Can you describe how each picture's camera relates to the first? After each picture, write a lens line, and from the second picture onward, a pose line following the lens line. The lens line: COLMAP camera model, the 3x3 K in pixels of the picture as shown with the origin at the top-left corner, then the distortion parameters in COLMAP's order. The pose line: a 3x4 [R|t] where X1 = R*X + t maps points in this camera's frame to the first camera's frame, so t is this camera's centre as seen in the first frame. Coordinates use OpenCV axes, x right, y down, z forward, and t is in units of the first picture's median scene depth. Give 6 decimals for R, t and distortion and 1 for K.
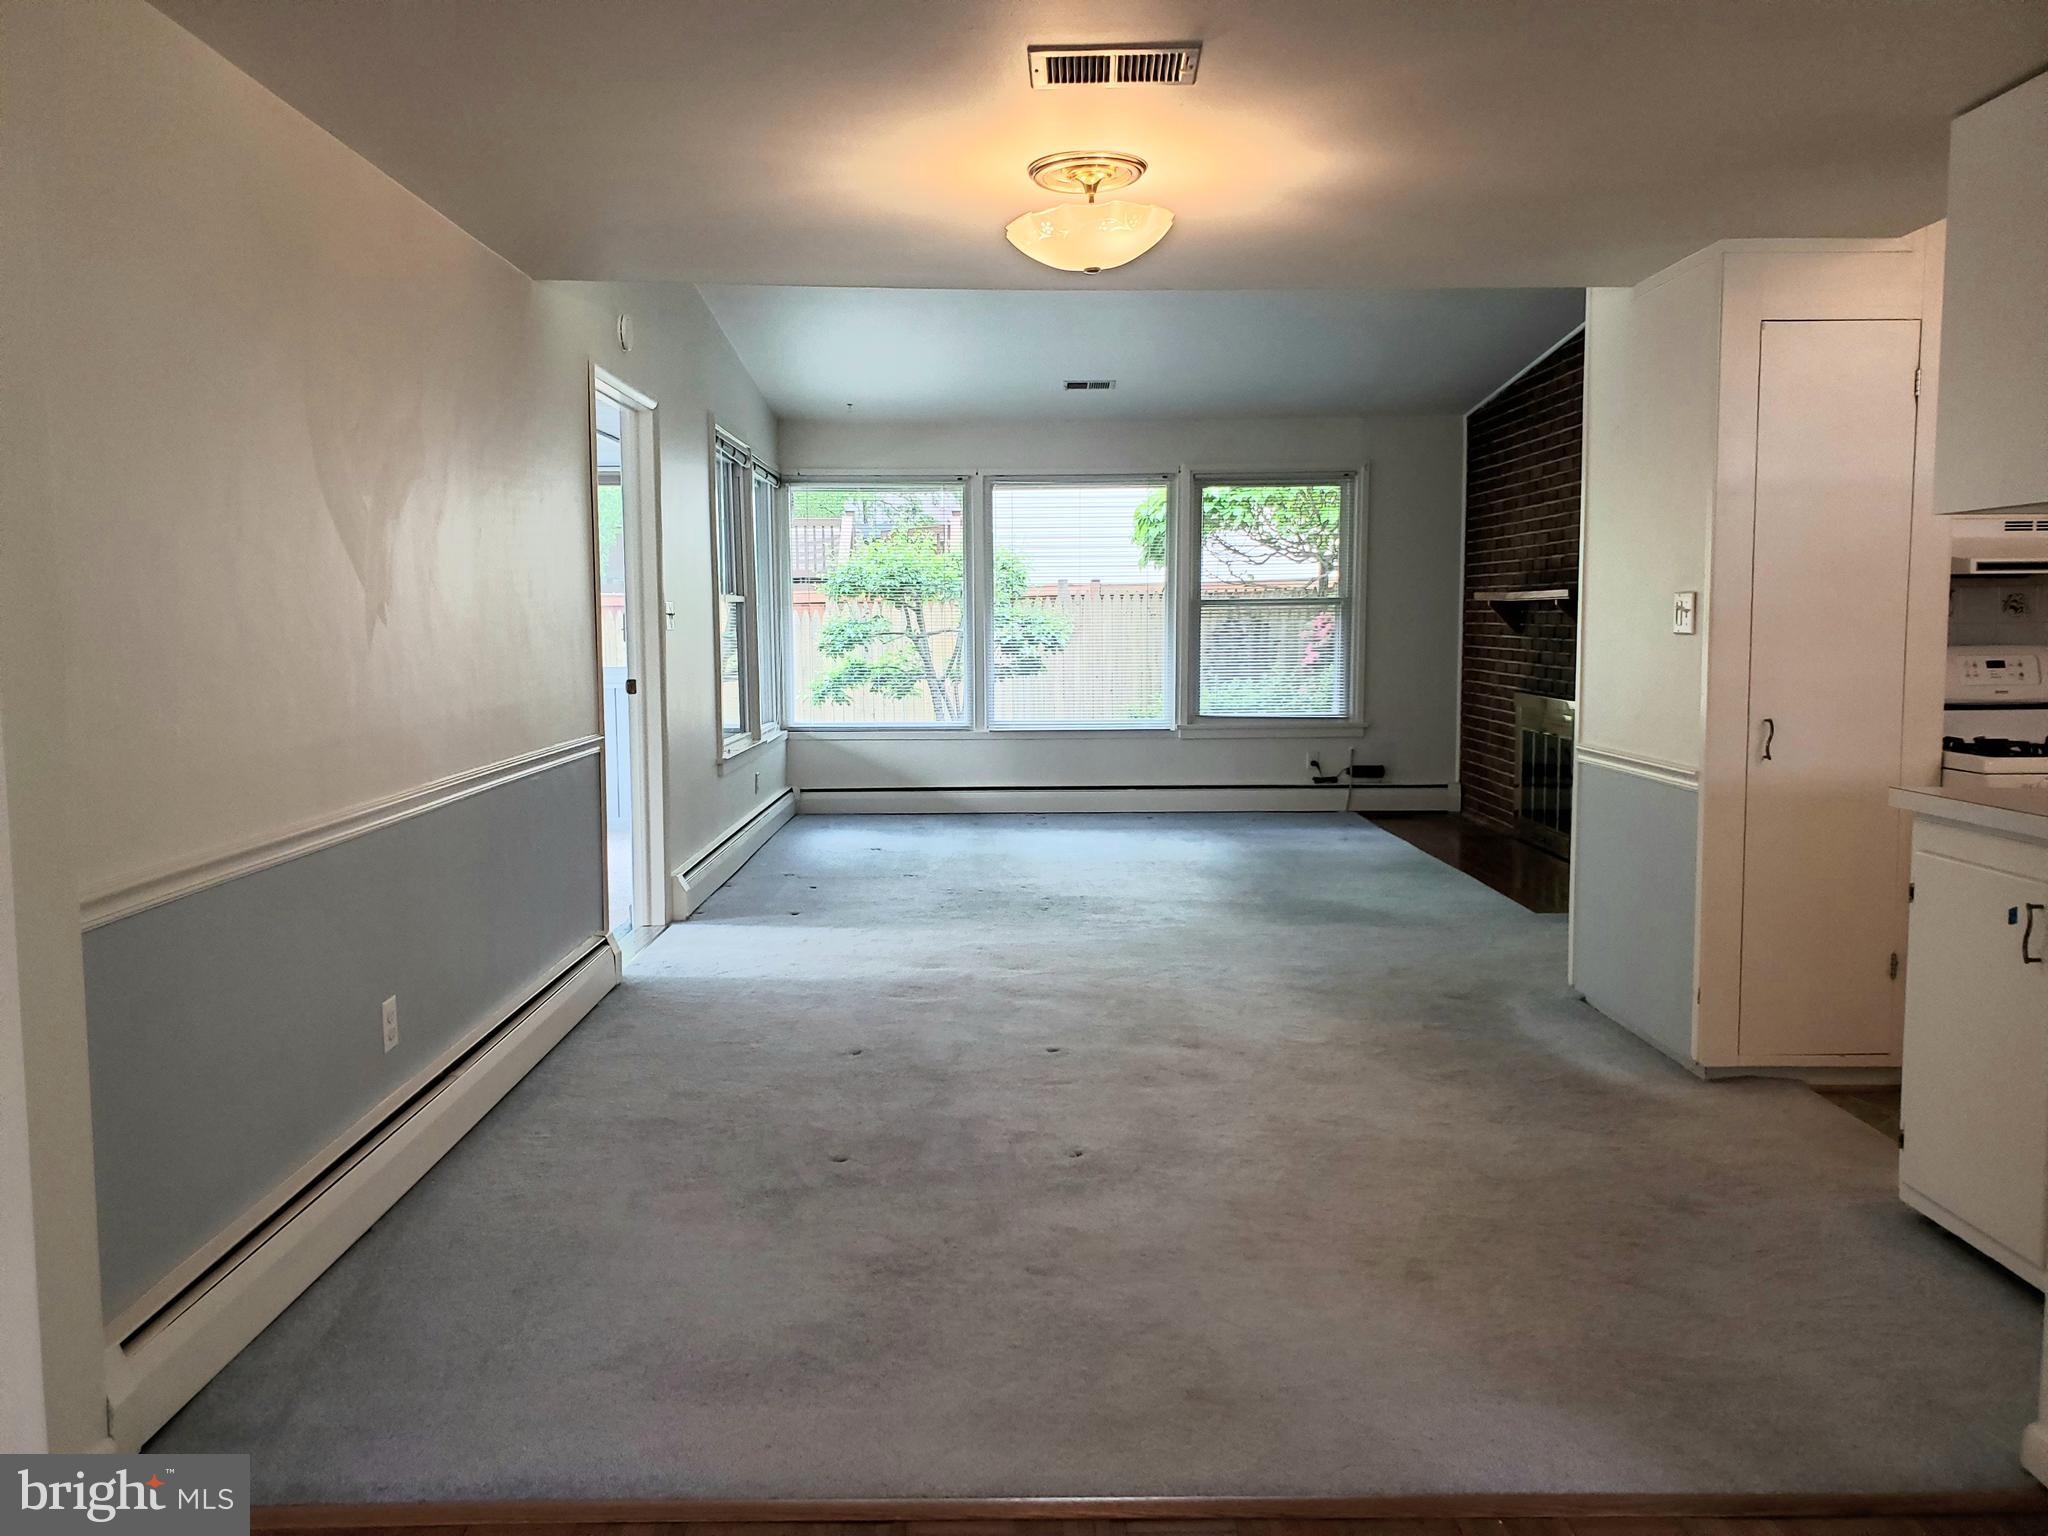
lens RADIAL K [[1607.1, 0, 1016.9], [0, 1607.1, 764.3], [0, 0, 1]] dist [0.056434, -0.013383]
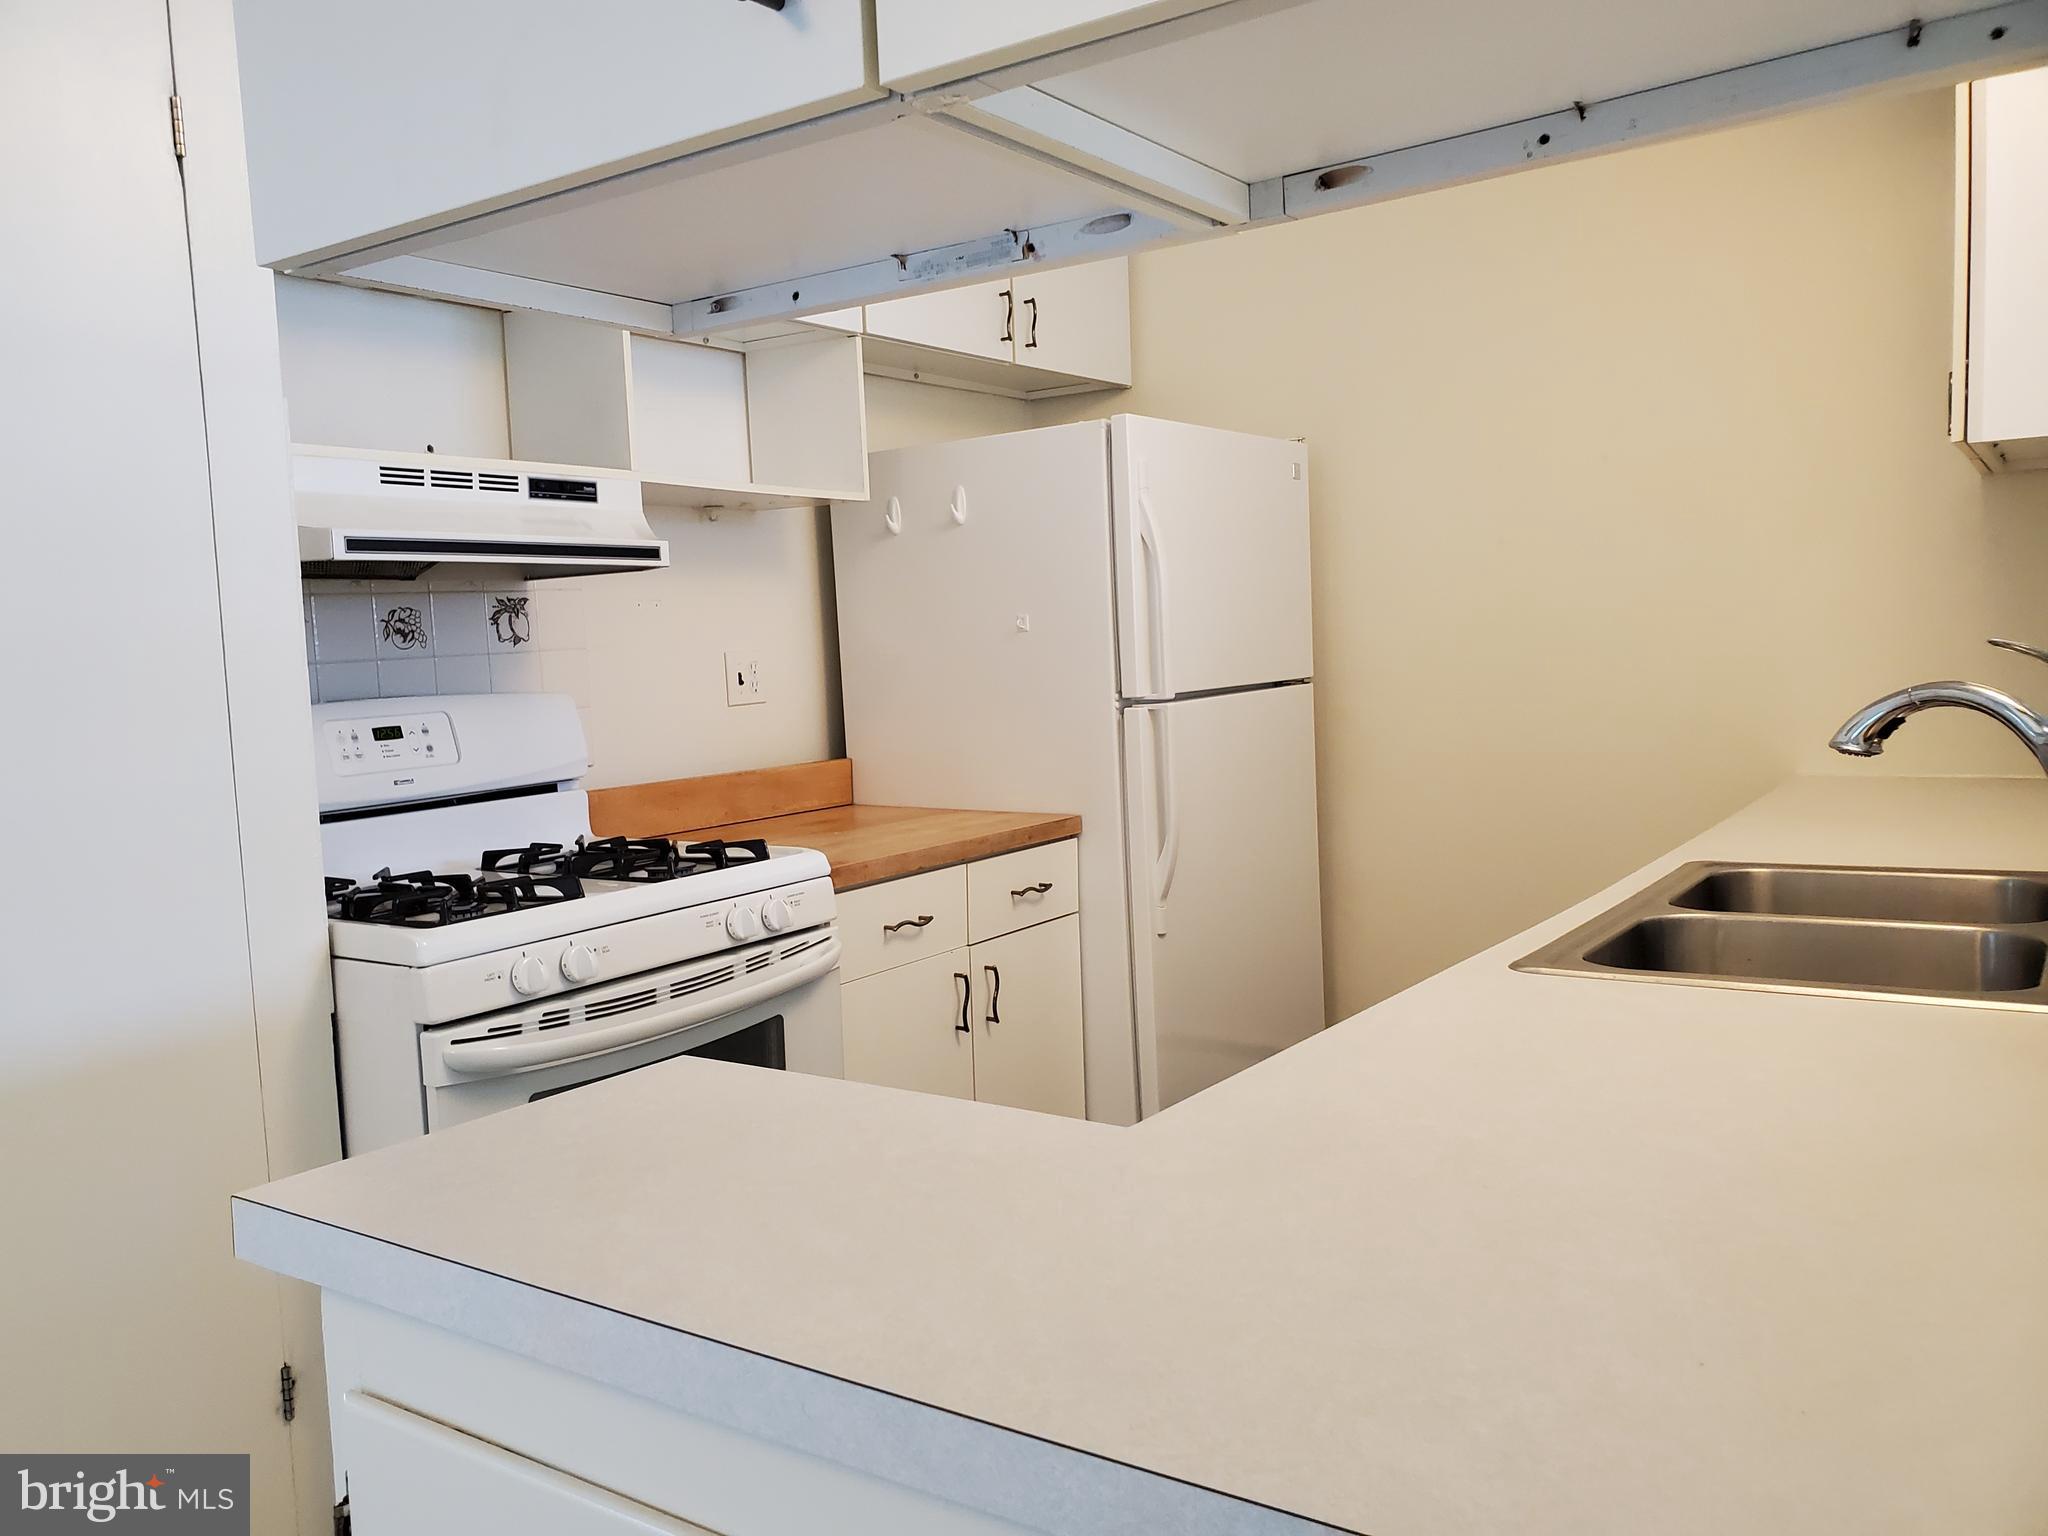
lens RADIAL K [[1607.1, 0, 1018.2], [0, 1607.1, 764.8], [0, 0, 1]] dist [0.056434, -0.013383]
pose [[0.579001, -0.089859, 0.810360, 0.283839], [0.112931, 0.993167, 0.029441, -0.044103], [-0.807468, 0.074468, 0.585193, 0.523177]]
